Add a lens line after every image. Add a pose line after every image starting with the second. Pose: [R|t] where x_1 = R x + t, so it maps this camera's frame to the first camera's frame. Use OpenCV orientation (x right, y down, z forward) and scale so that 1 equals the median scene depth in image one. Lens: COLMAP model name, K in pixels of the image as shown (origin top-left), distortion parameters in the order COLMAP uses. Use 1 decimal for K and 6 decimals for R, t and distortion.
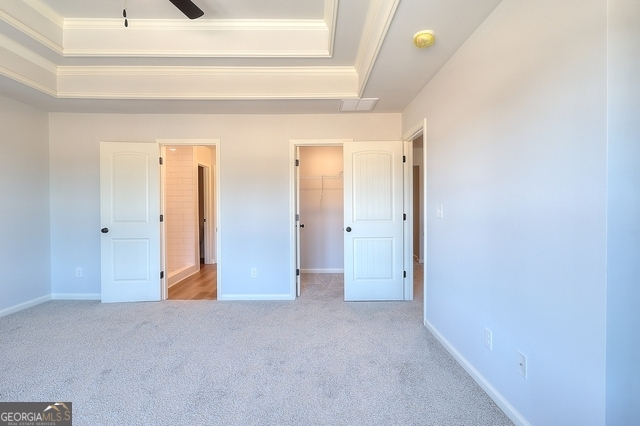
lens RADIAL K [[298.8, 0, 322.8], [0, 298.8, 216.8], [0, 0, 1]] dist [-0.011526, 0.002605]
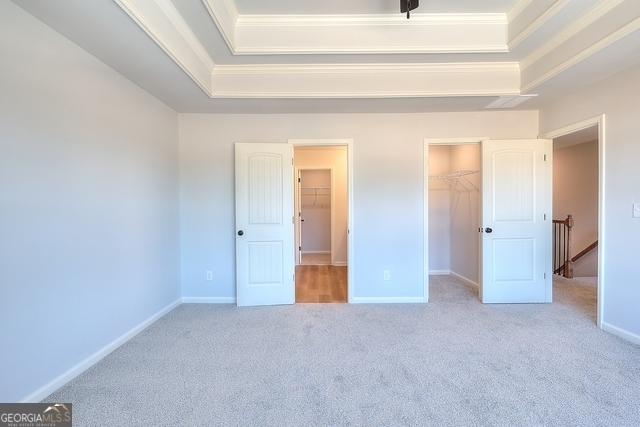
lens RADIAL K [[298.8, 0, 311.8], [0, 298.8, 218.7], [0, 0, 1]] dist [-0.011526, 0.002605]
pose [[0.999798, -0.006104, -0.019125, -0.476084], [0.006097, 0.999981, -0.000425, 0.001858], [0.019127, 0.000308, 0.999817, 0.019111]]
